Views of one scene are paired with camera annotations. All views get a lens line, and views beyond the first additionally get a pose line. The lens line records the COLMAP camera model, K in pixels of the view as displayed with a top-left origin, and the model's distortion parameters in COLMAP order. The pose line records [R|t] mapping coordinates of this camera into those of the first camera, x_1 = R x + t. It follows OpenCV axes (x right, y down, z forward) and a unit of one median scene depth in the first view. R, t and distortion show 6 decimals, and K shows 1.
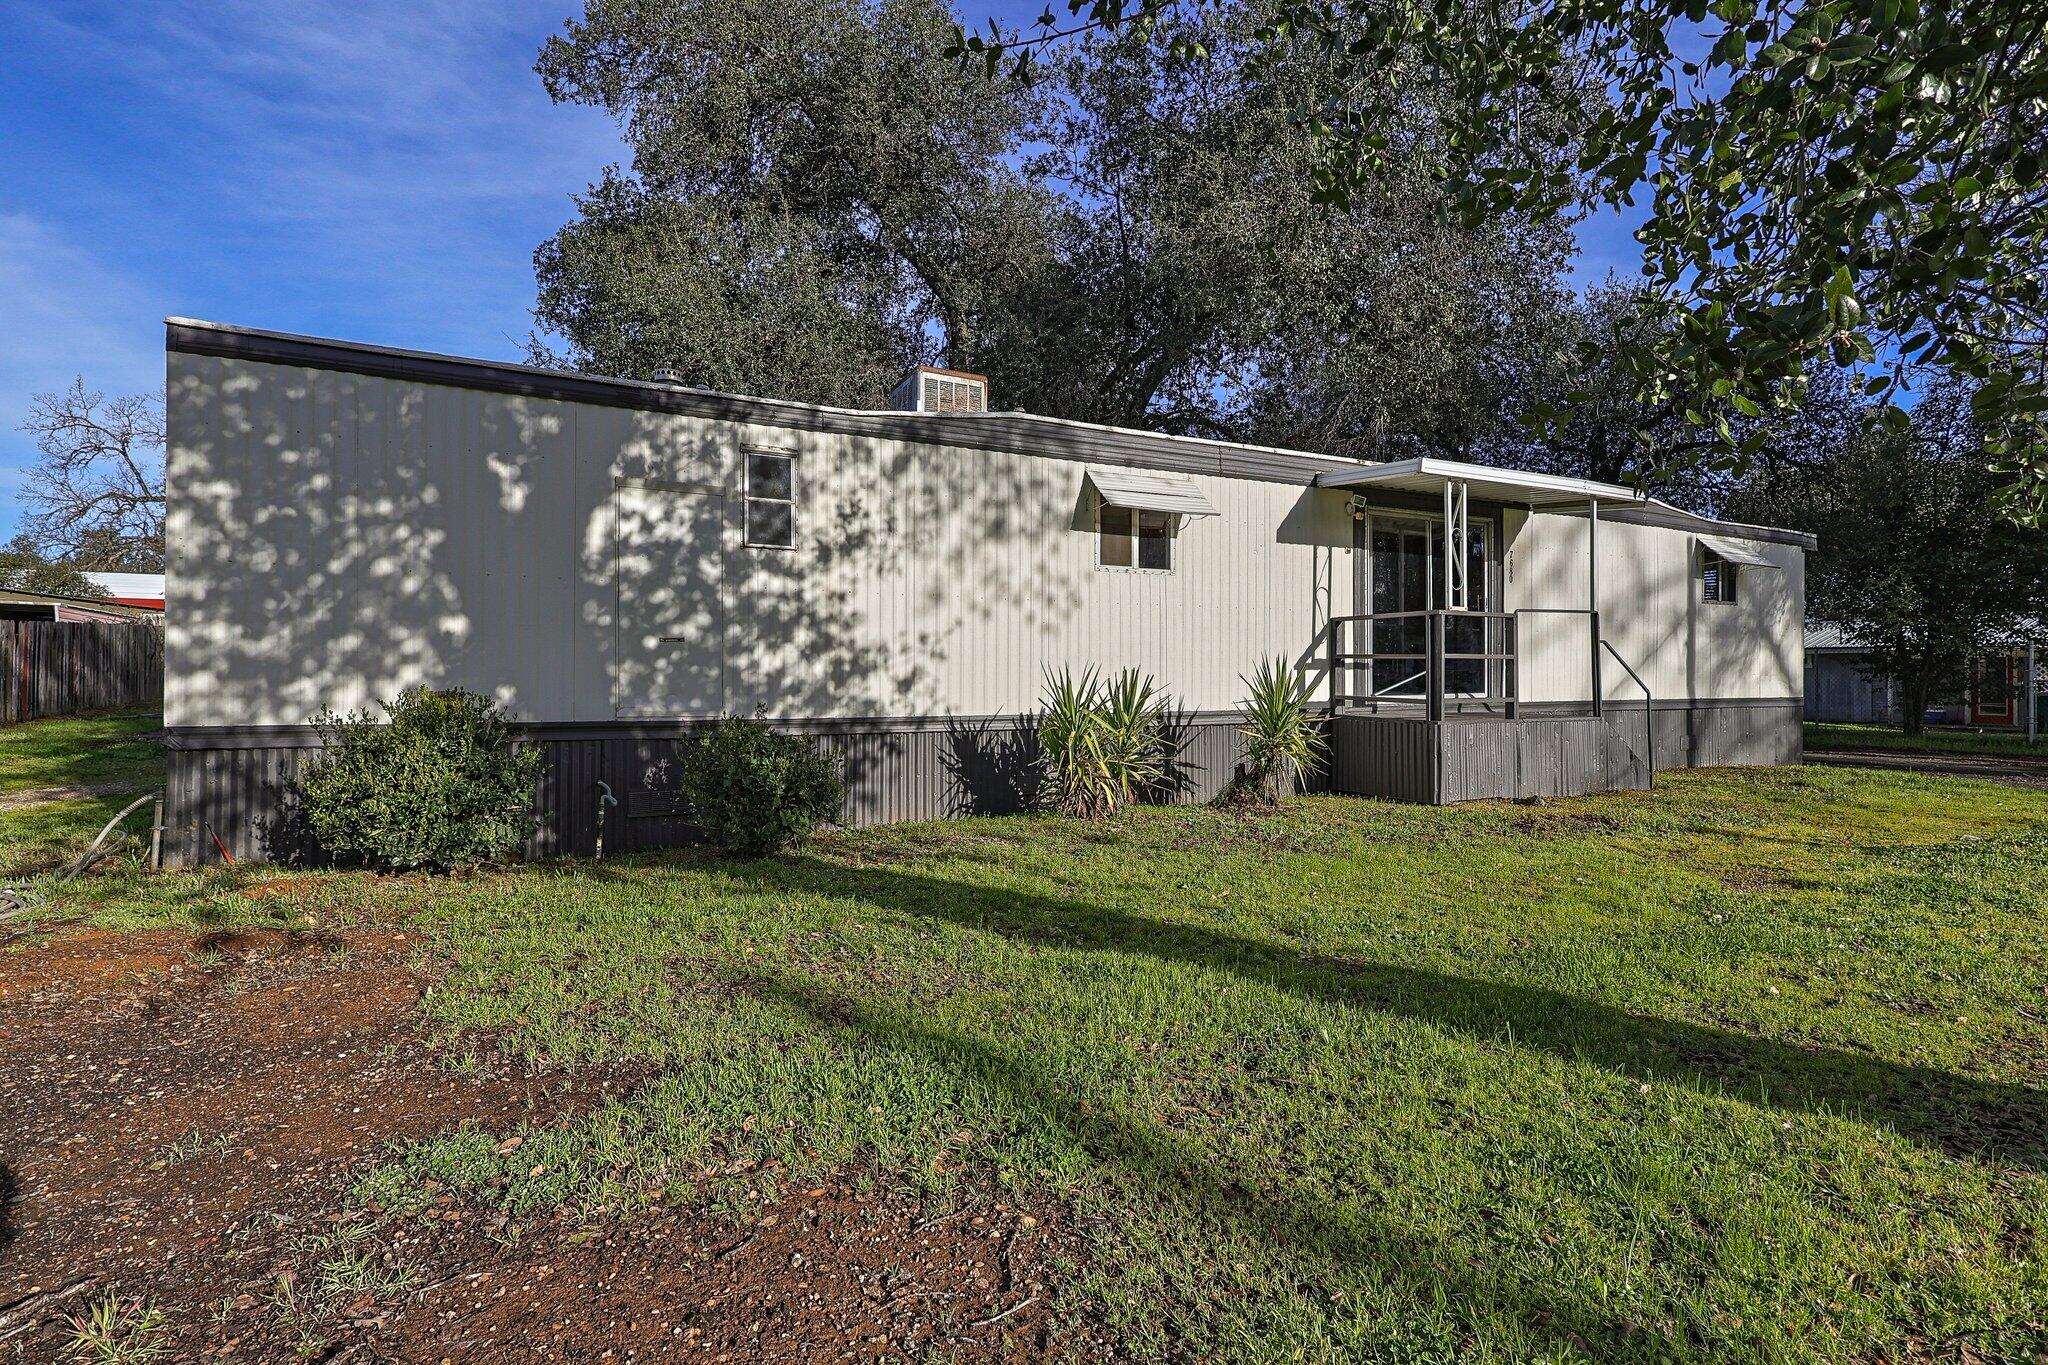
lens RADIAL K [[948.7, 0, 1022.3], [0, 948.7, 664.1], [0, 0, 1]] dist [-0.001467, -0.001338]
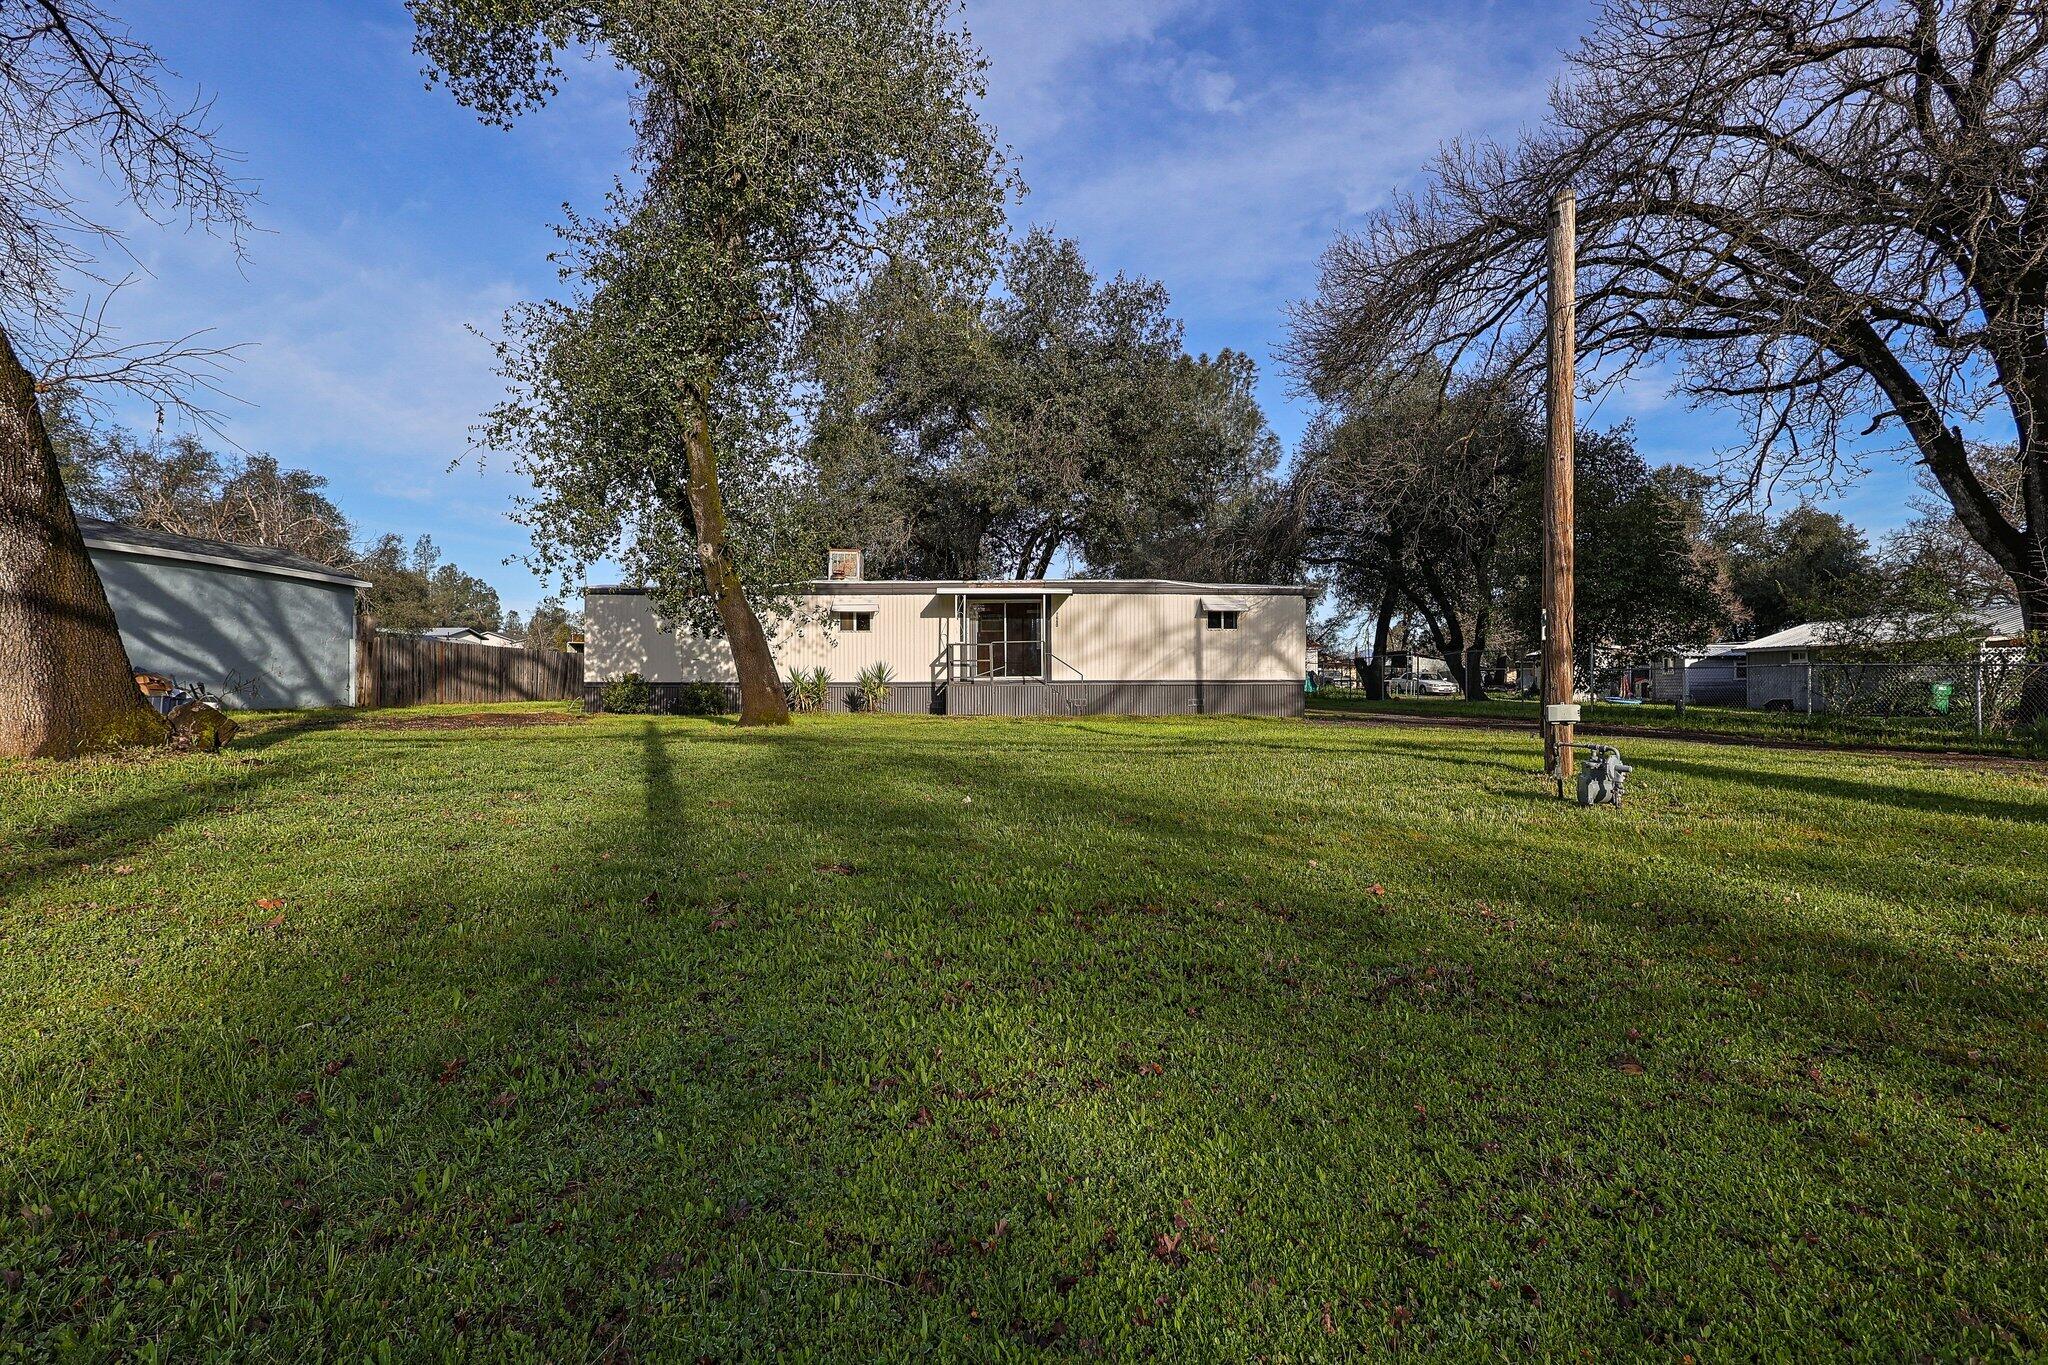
lens RADIAL K [[948.7, 0, 1024.6], [0, 948.7, 671.9], [0, 0, 1]] dist [-0.001467, -0.001338]
pose [[0.913107, -0.011522, -0.407558, 2.013359], [0.011938, 0.999928, -0.001525, 0.032076], [0.407546, -0.003473, 0.913178, -1.601344]]
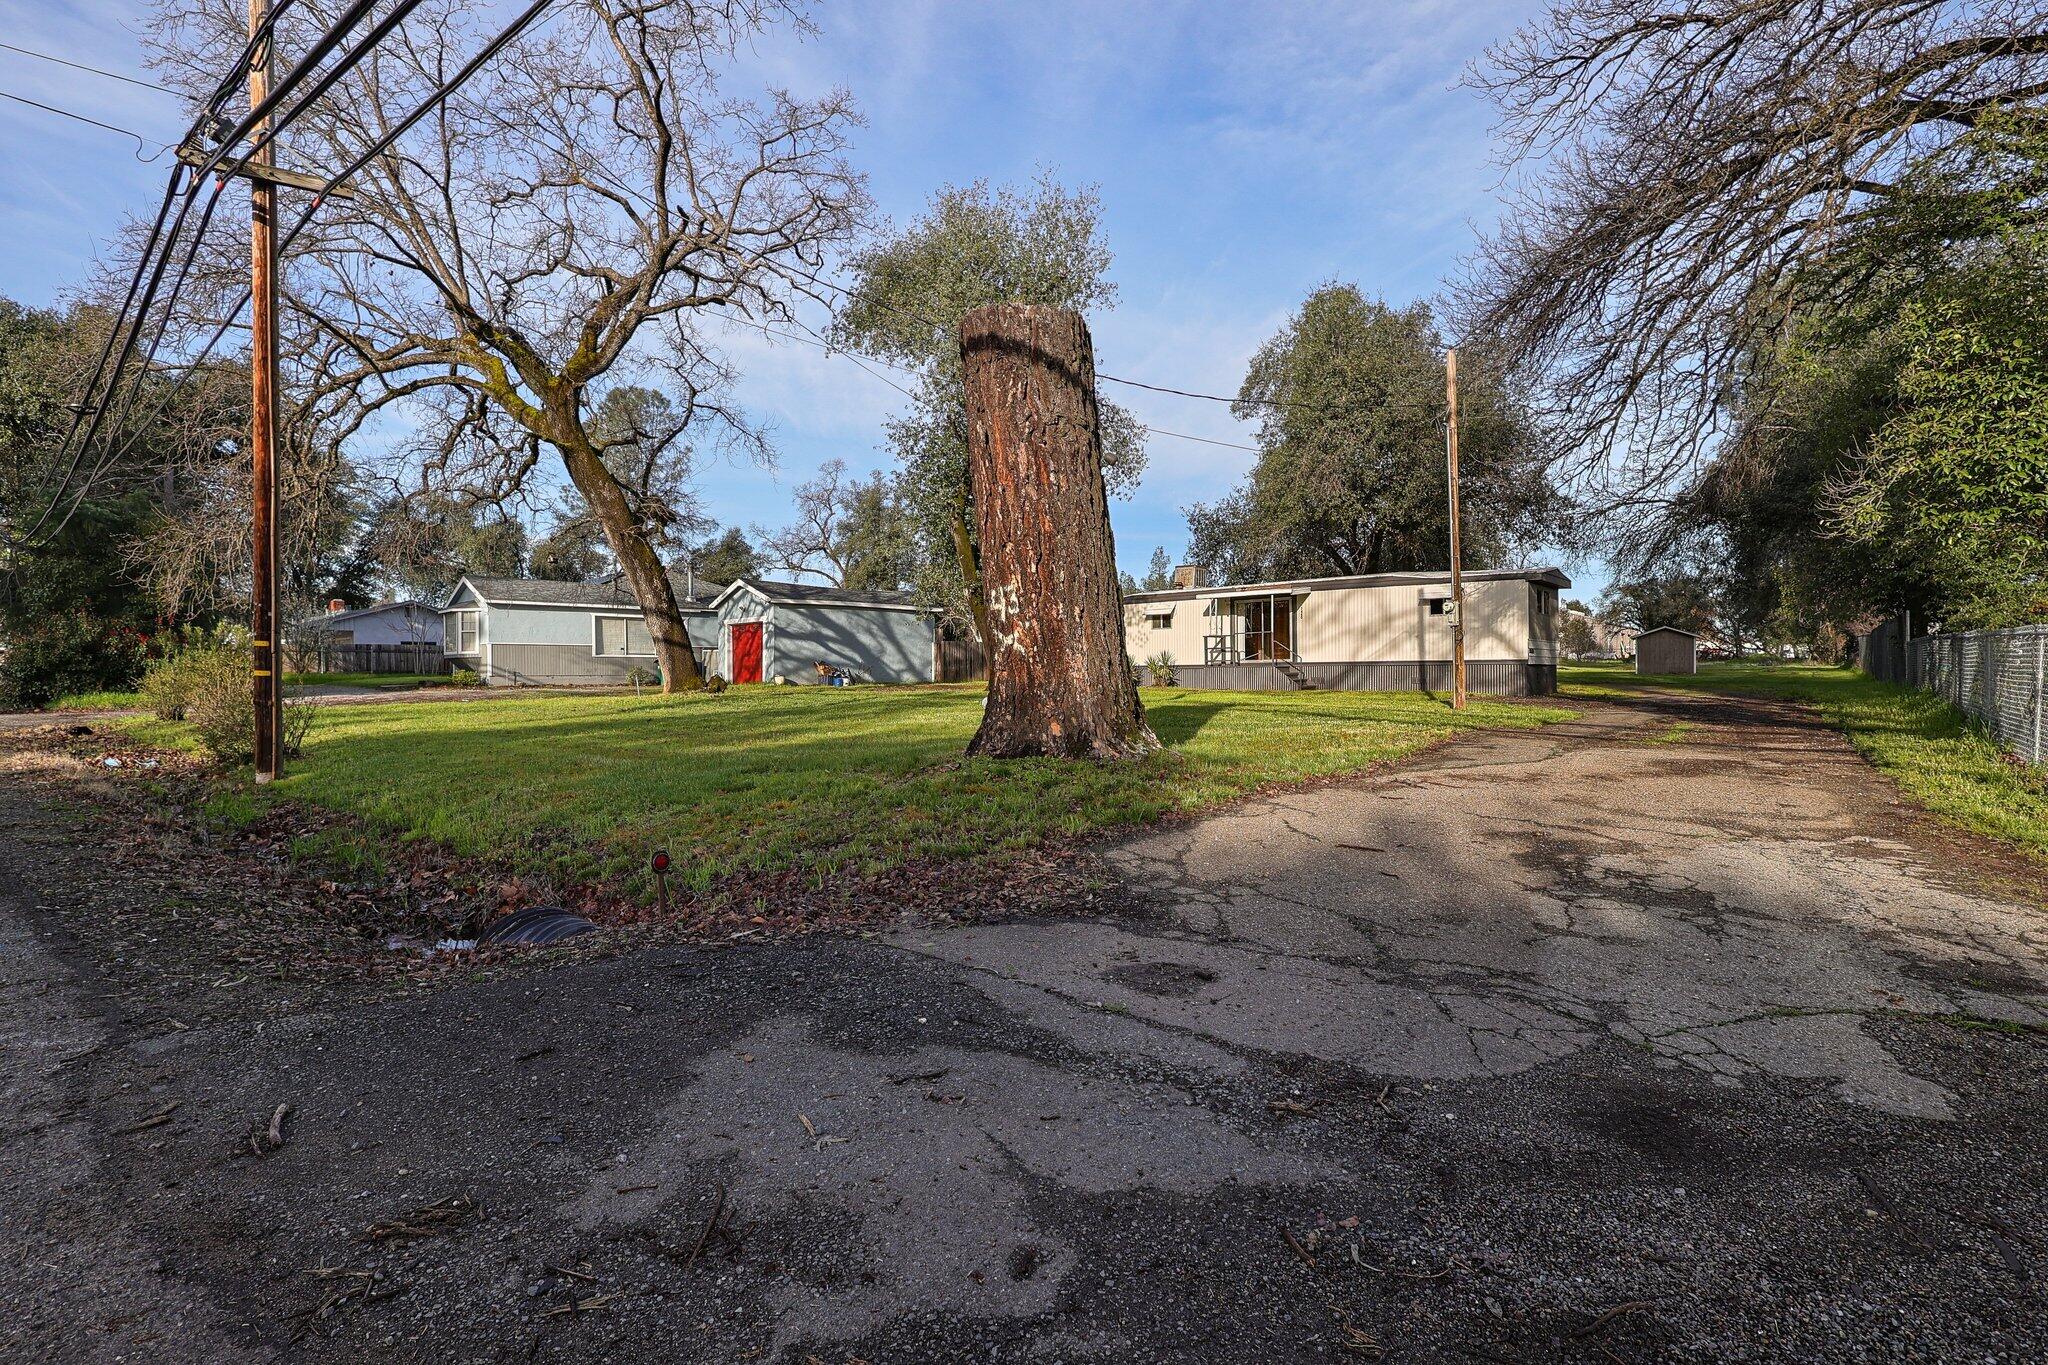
lens RADIAL K [[948.7, 0, 1021.8], [0, 948.7, 675.6], [0, 0, 1]] dist [-0.001467, -0.001338]
pose [[0.387142, -0.002854, -0.922016, 4.064477], [0.022711, 0.999721, 0.006441, 0.062346], [0.921740, -0.023433, 0.387099, -1.217908]]
